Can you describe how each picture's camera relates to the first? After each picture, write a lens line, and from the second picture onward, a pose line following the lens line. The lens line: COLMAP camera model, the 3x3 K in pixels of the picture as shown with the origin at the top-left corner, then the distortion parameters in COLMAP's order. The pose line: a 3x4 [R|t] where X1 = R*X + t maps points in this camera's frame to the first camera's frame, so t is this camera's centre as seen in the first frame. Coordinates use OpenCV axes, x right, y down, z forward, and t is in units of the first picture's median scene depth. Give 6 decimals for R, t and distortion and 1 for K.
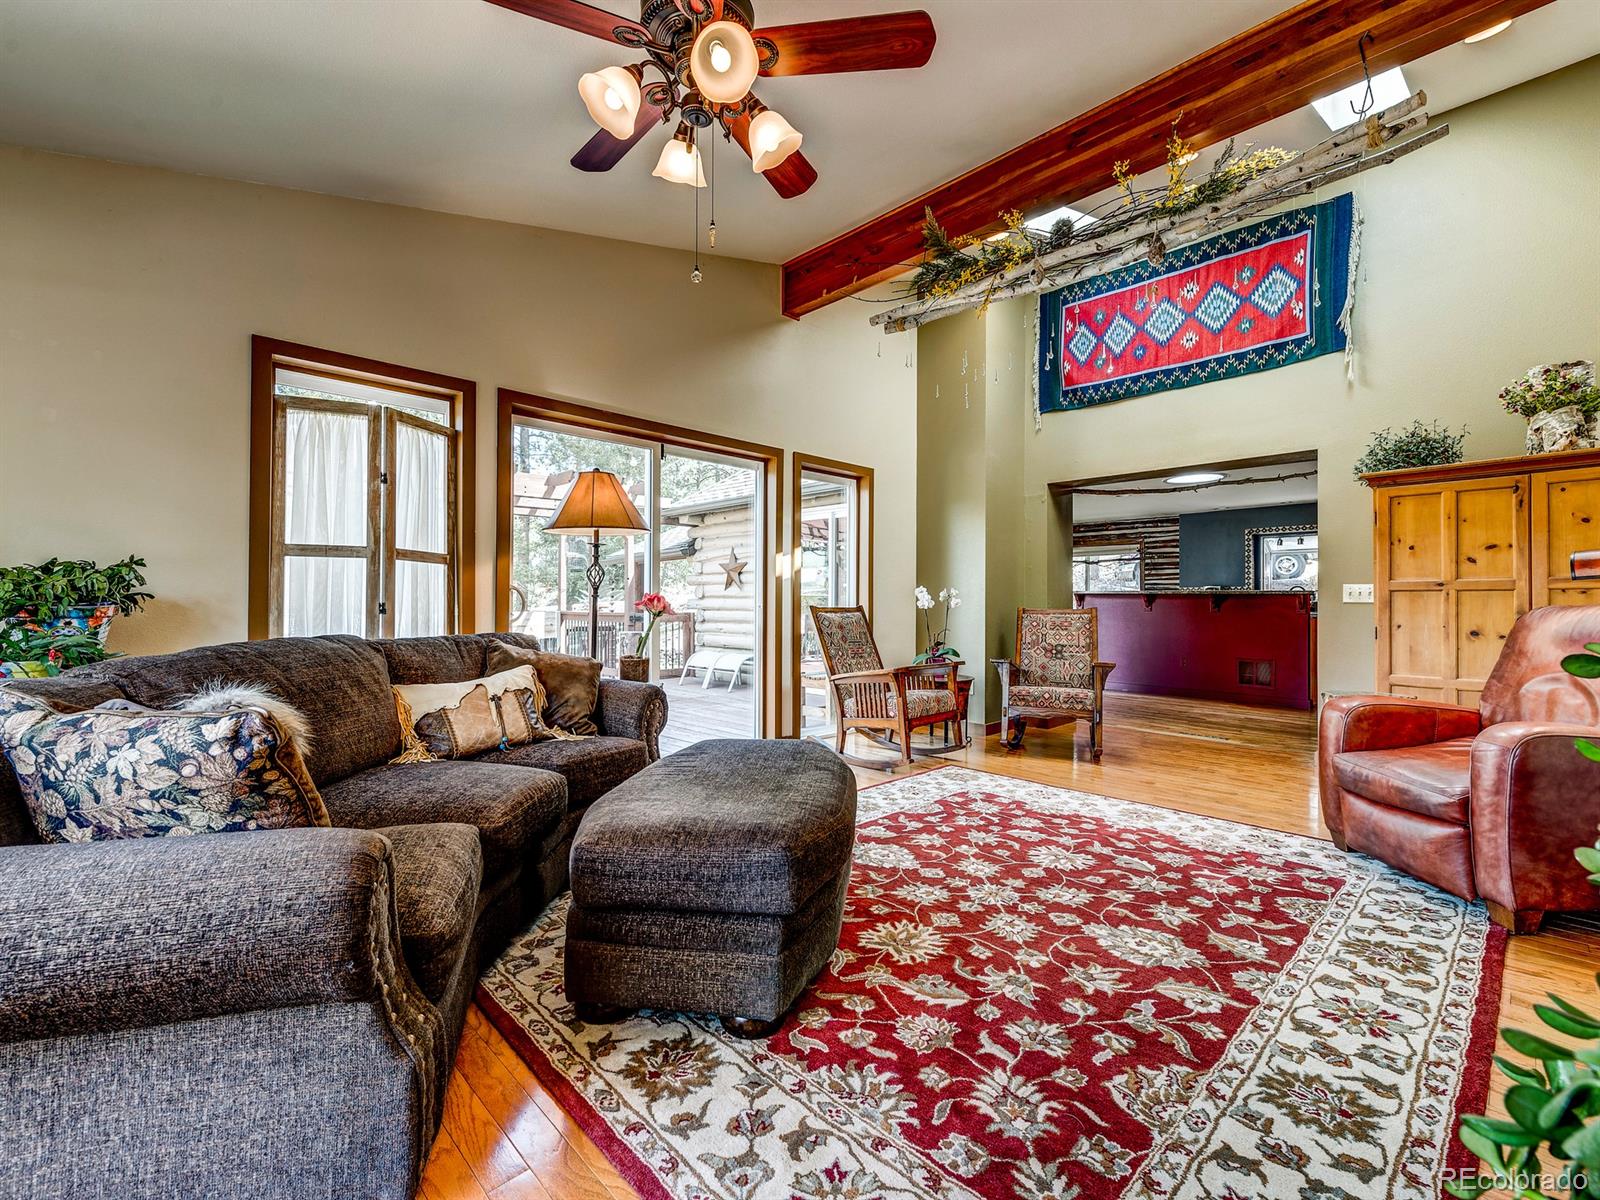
lens RADIAL K [[703.0, 0, 796.4], [0, 703.0, 601.8], [0, 0, 1]] dist [0.000357, 0.000090]
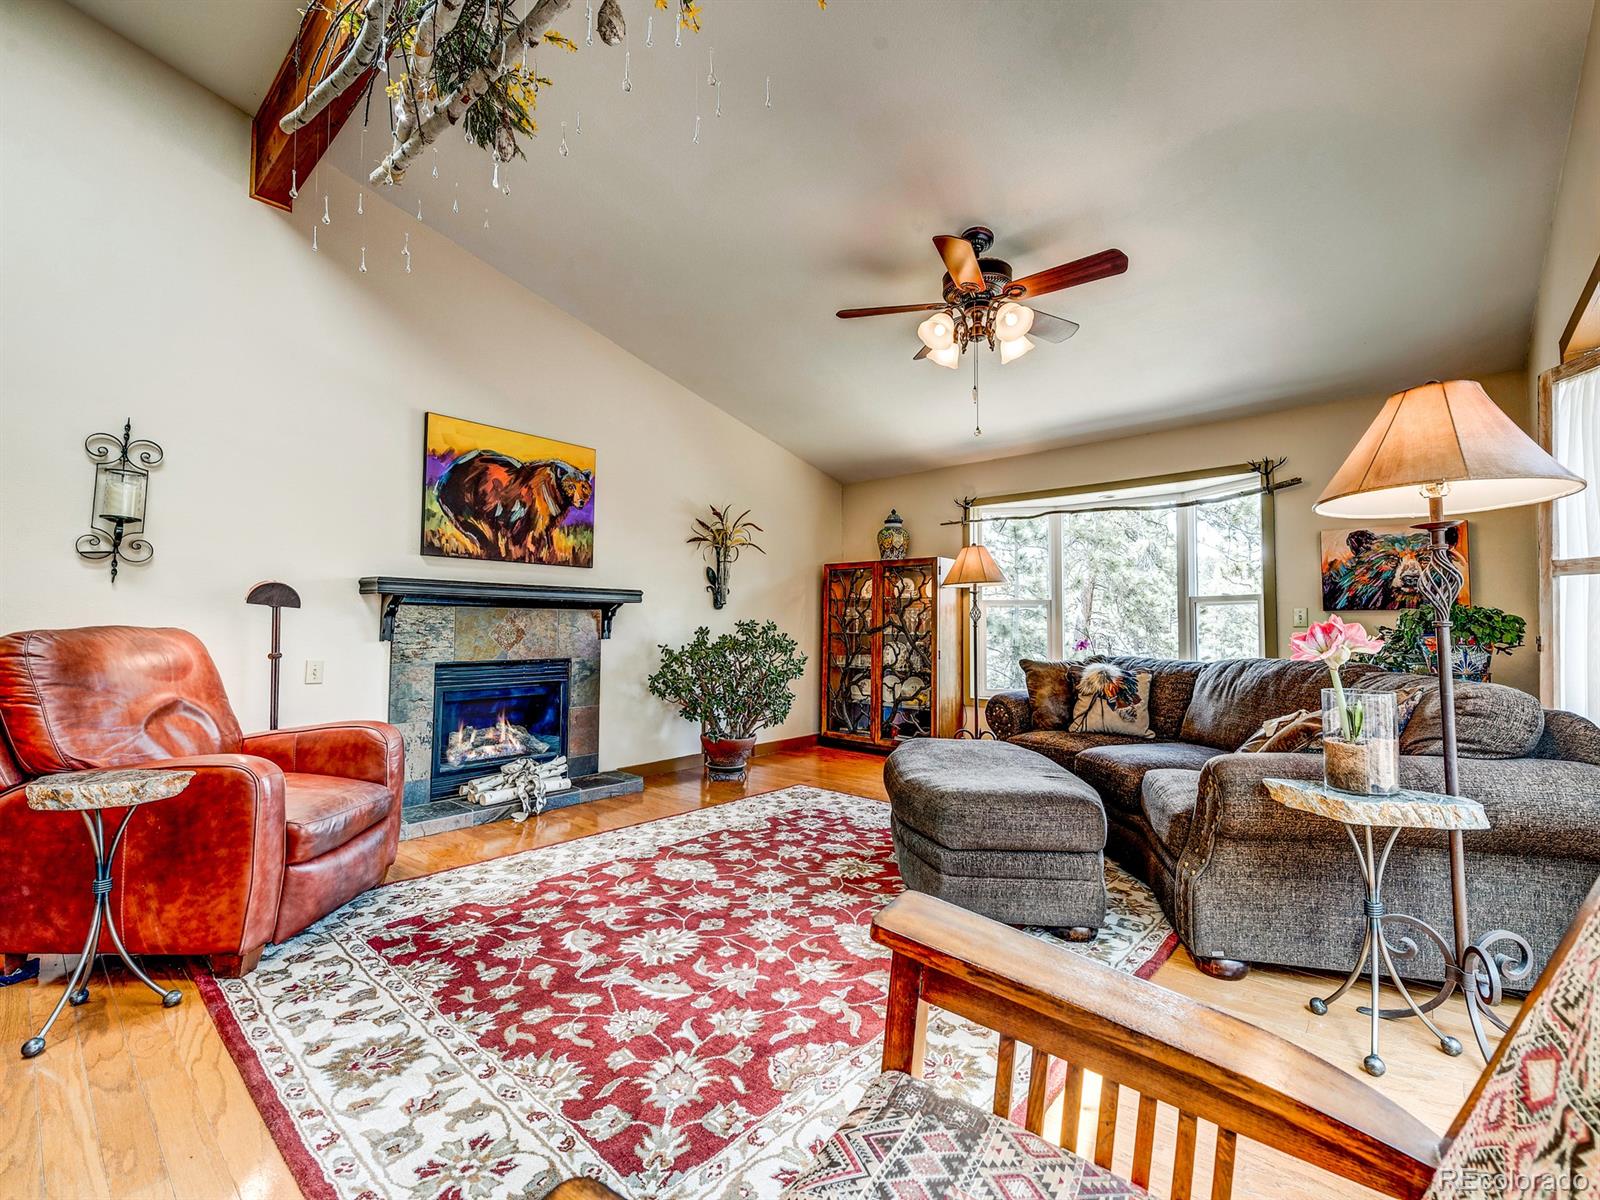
lens RADIAL K [[703.0, 0, 803.6], [0, 703.0, 602.2], [0, 0, 1]] dist [0.000357, 0.000090]
pose [[-0.996769, -0.008482, -0.079872, 0.339302], [-0.005731, 0.999384, -0.034614, -0.005356], [0.080116, -0.034044, -0.996204, 2.229714]]
